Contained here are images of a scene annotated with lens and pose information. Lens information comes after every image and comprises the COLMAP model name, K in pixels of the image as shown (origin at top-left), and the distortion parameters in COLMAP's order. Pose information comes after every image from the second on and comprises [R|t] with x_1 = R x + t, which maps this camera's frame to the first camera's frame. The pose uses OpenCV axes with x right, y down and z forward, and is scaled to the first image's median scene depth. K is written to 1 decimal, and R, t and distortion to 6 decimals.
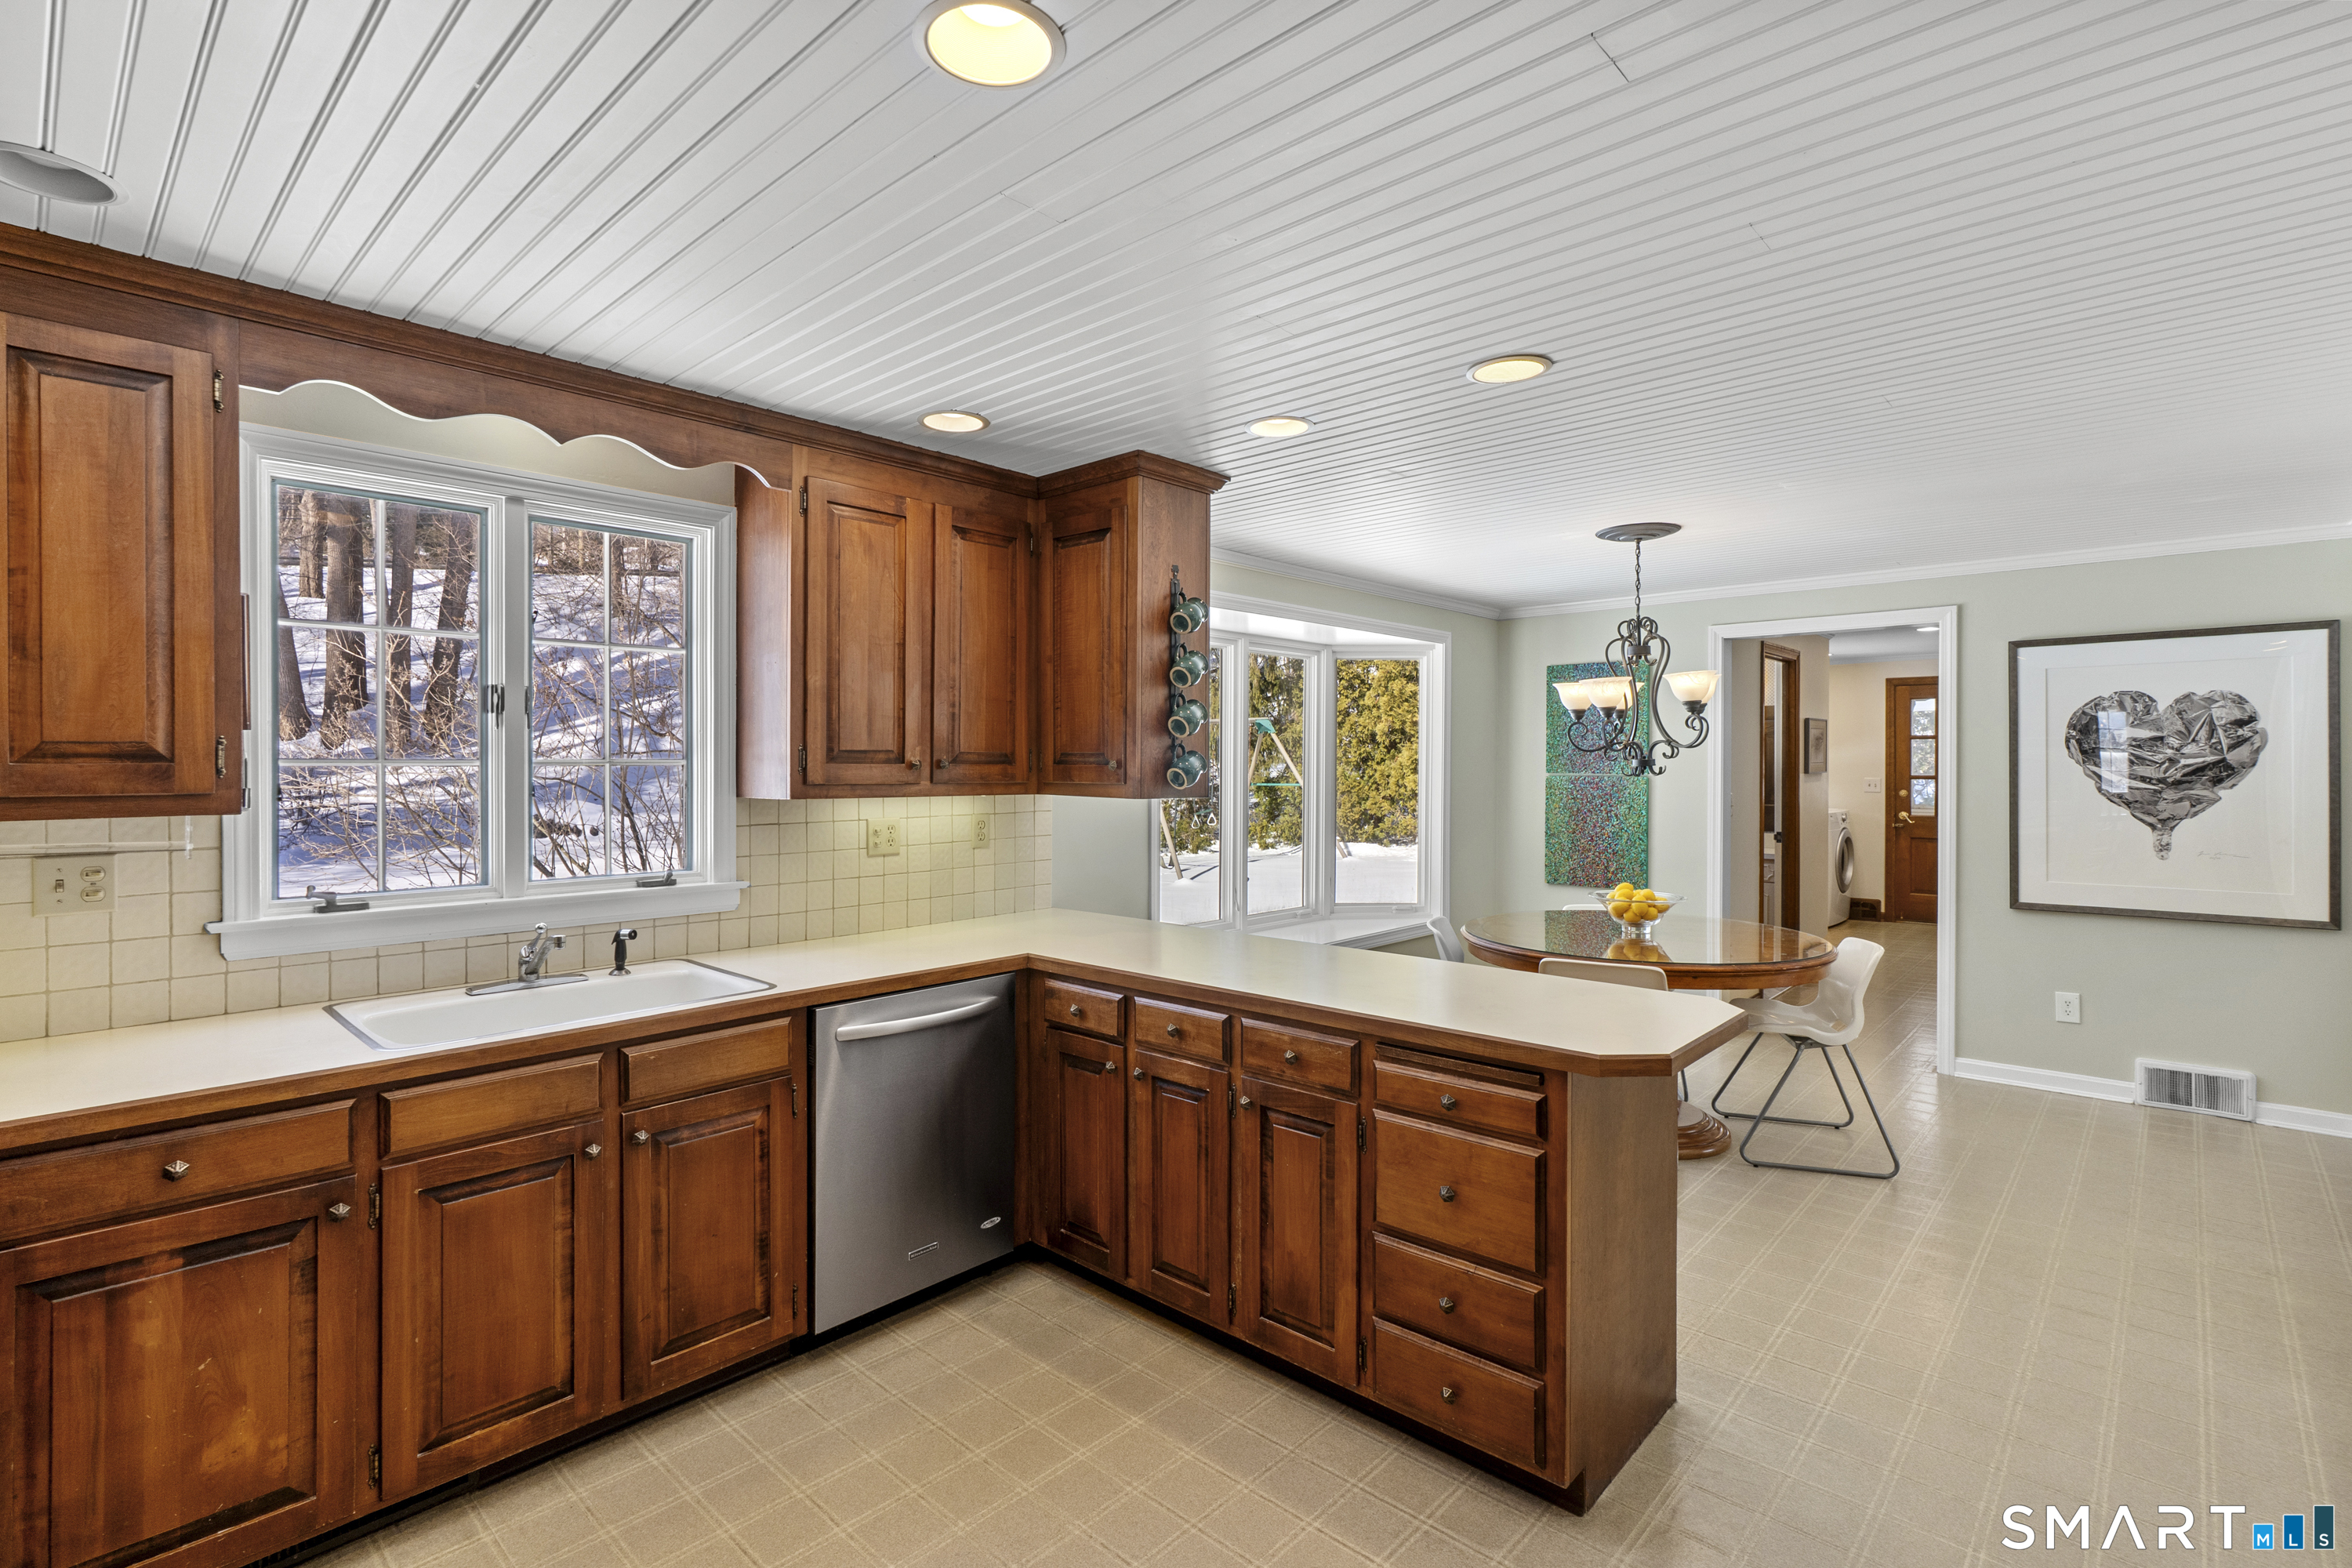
lens RADIAL K [[1108.7, 0, 1164.0], [0, 1108.7, 765.0], [0, 0, 1]] dist [-0.010260, 0.001957]
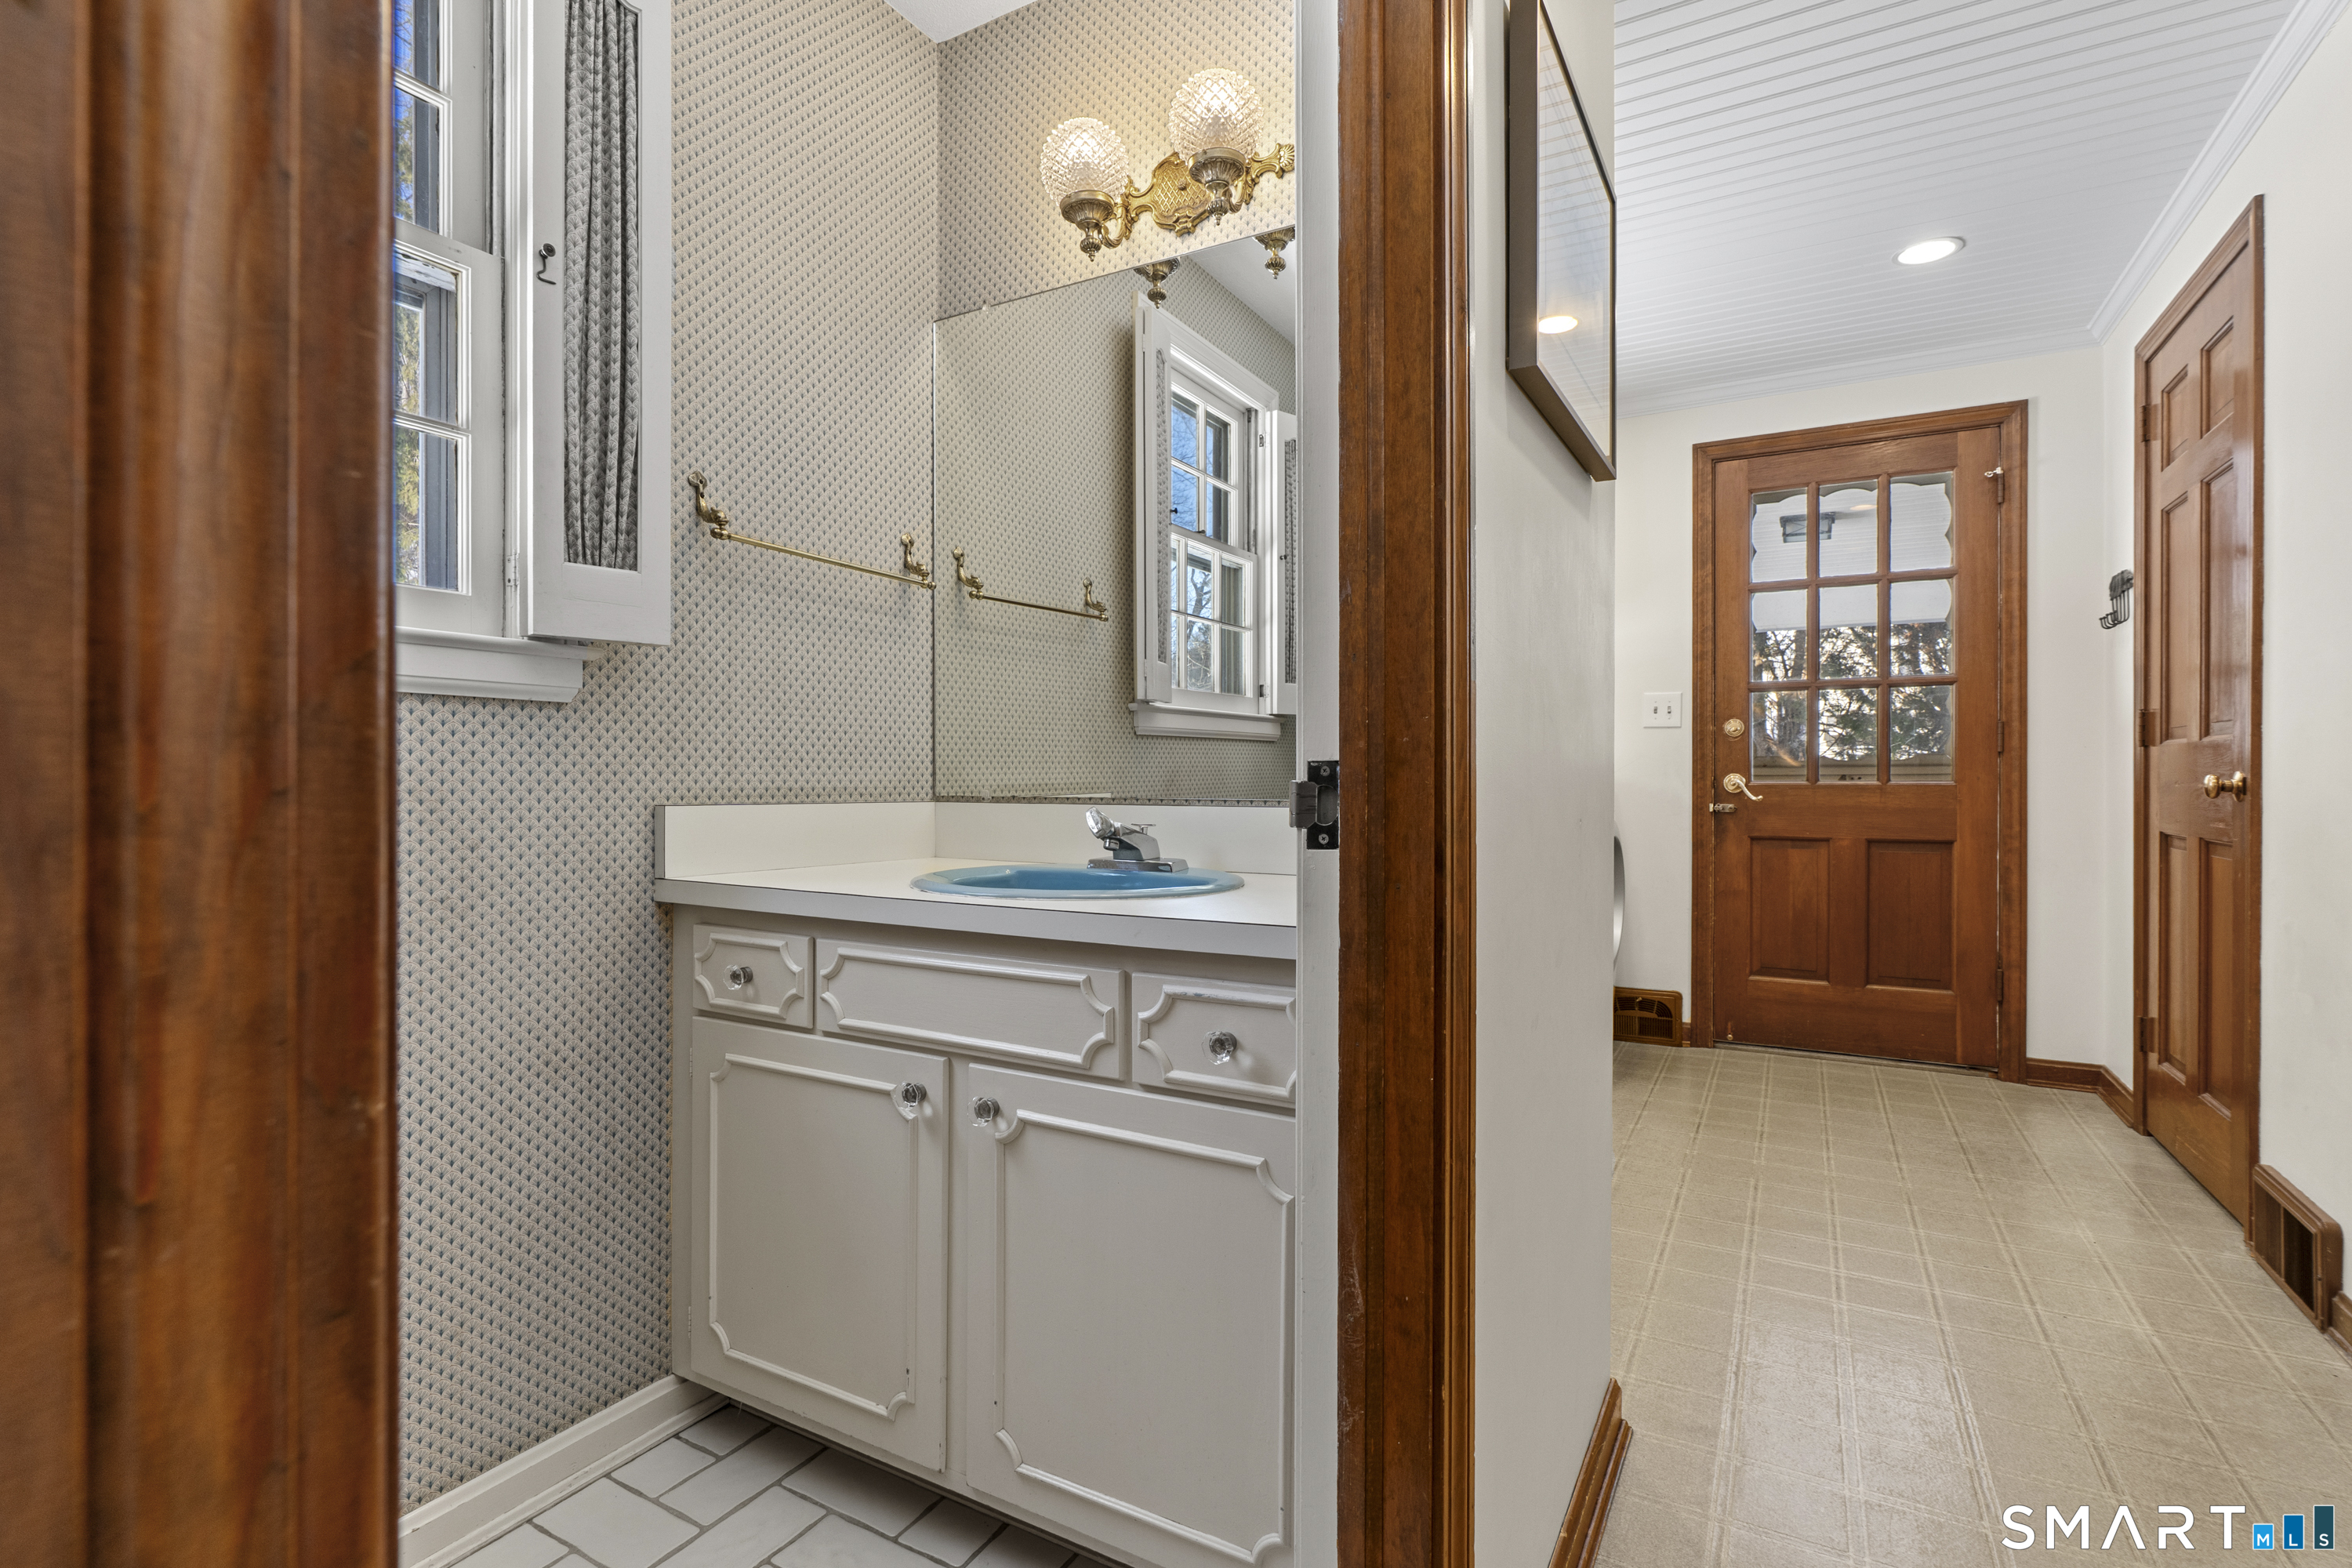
lens RADIAL K [[1108.7, 0, 1171.1], [0, 1108.7, 779.6], [0, 0, 1]] dist [-0.010260, 0.001957]
pose [[0.971773, -0.000660, 0.235918, 0.490344], [0.000449, 0.999999, 0.000947, 0.057731], [-0.235919, -0.000814, 0.971772, 0.857967]]
